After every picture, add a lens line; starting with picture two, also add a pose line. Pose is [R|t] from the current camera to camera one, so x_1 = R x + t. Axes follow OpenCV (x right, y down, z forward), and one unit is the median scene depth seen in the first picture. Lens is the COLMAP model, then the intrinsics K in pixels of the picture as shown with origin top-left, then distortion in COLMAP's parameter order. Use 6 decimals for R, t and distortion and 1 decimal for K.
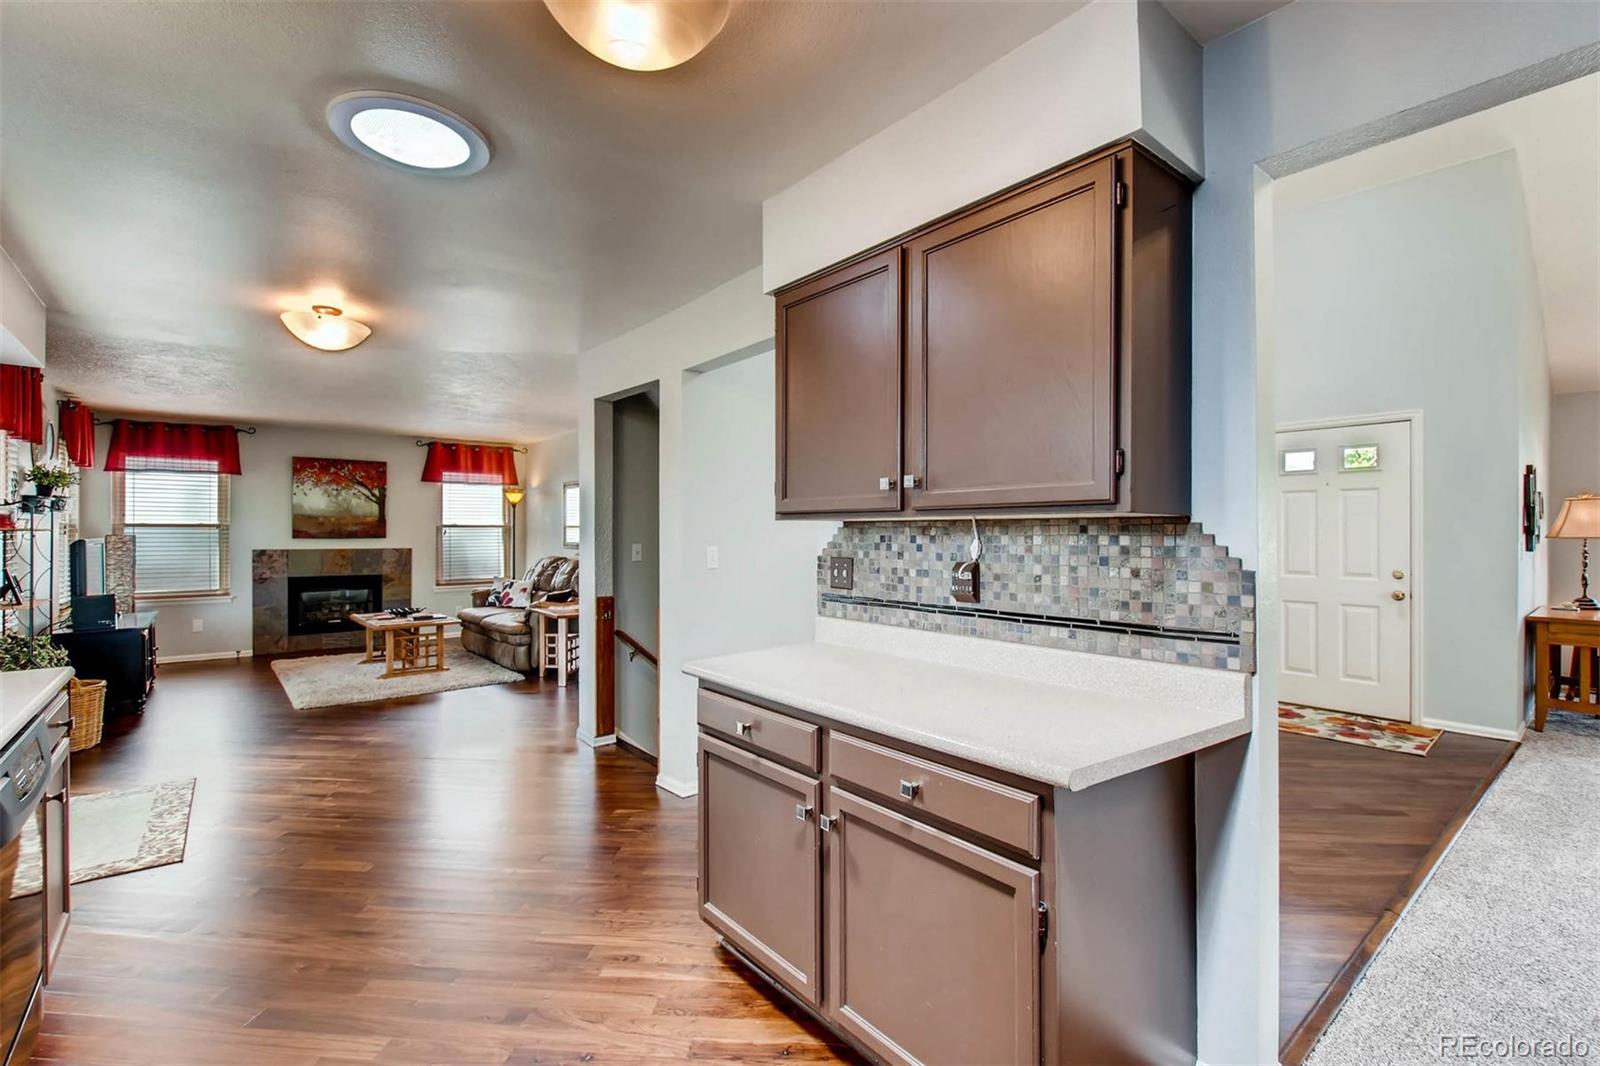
lens RADIAL K [[721.1, 0, 798.5], [0, 721.1, 531.8], [0, 0, 1]] dist [0.004525, -0.000515]
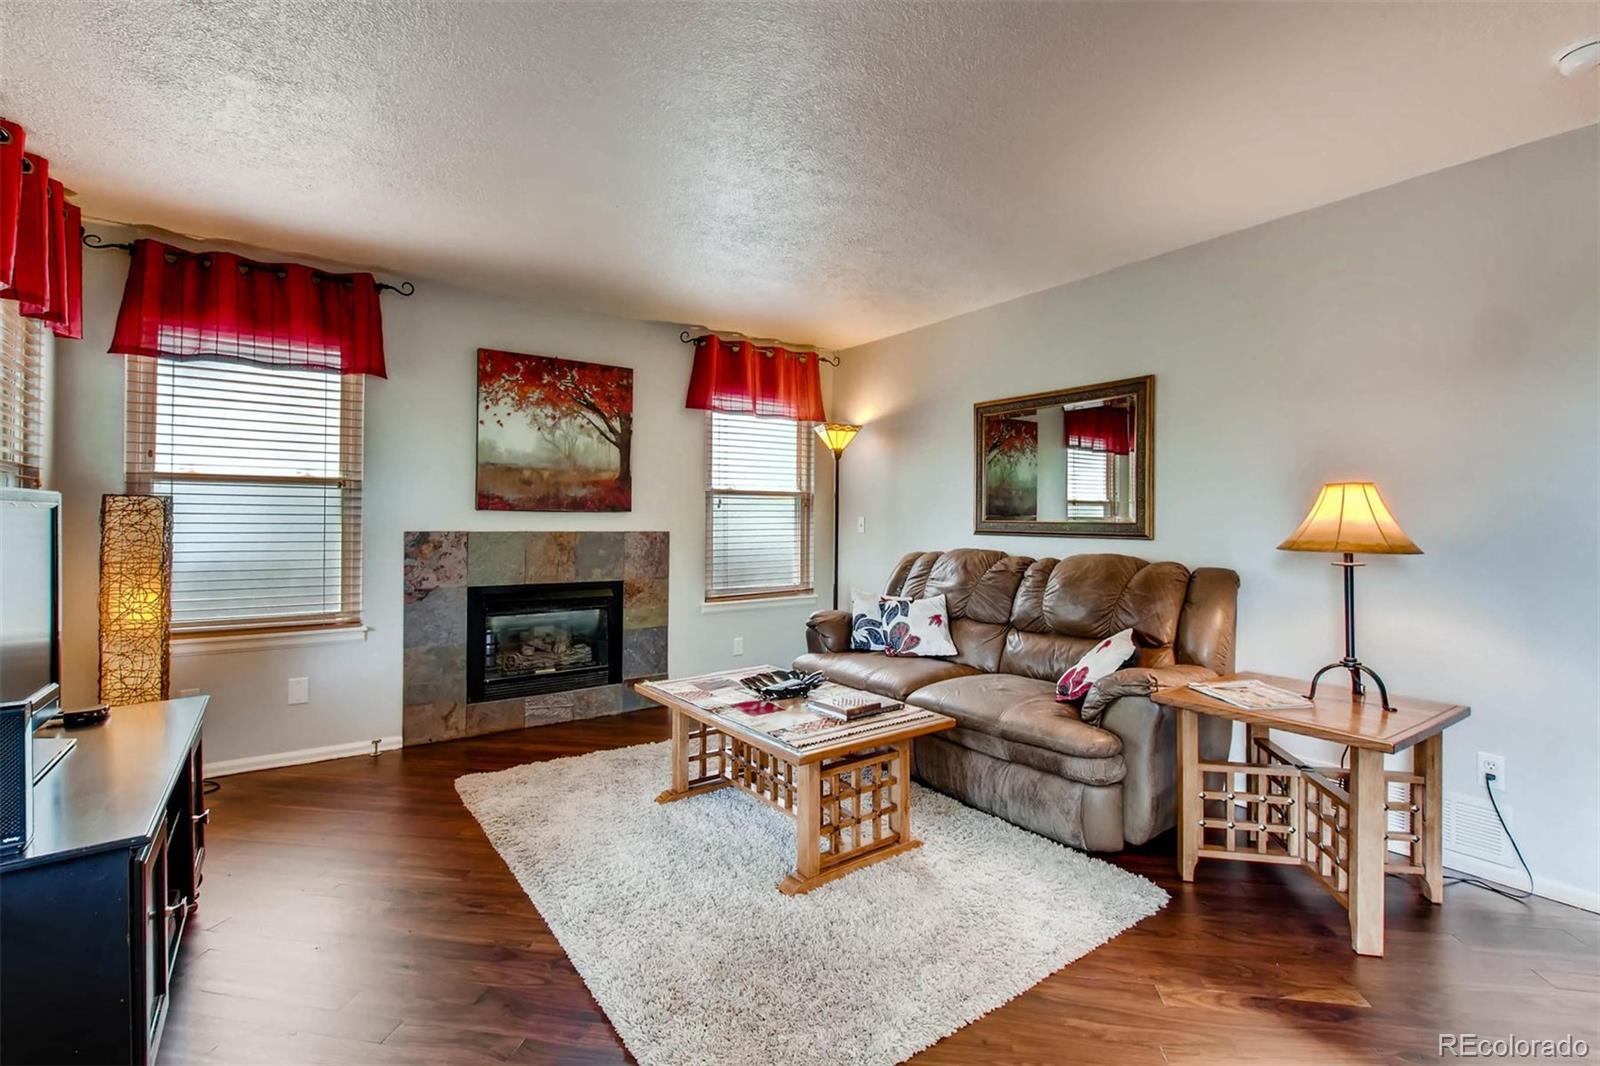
lens RADIAL K [[721.1, 0, 792.3], [0, 721.1, 512.9], [0, 0, 1]] dist [0.004525, -0.000515]
pose [[0.997607, 0.006375, -0.068846, -0.488086], [-0.006915, 0.999947, -0.007606, 0.014758], [0.068794, 0.008063, 0.997598, 0.561937]]
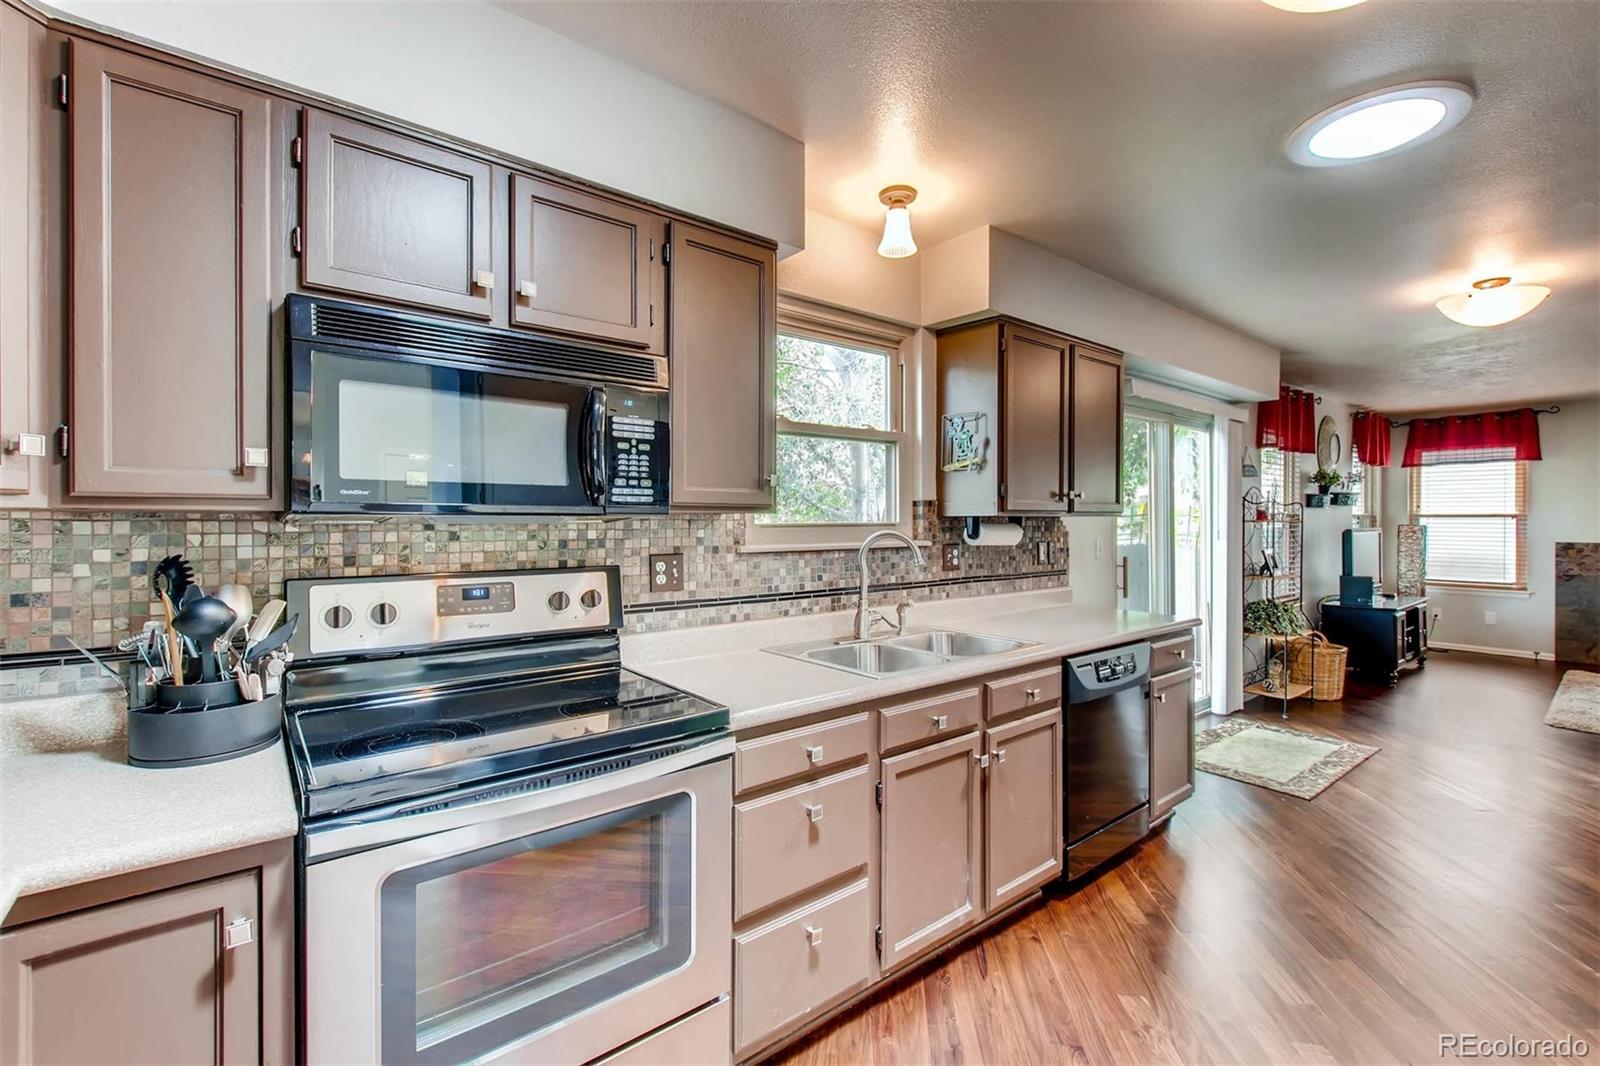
lens RADIAL K [[702.9, 0, 799.9], [0, 702.9, 524.5], [0, 0, 1]] dist [0.003530, -0.001141]
pose [[0.003072, 0.007993, -0.999963, 0.123140], [-0.002123, 0.999966, 0.007986, -0.002825], [0.999993, 0.002098, 0.003089, 0.063360]]
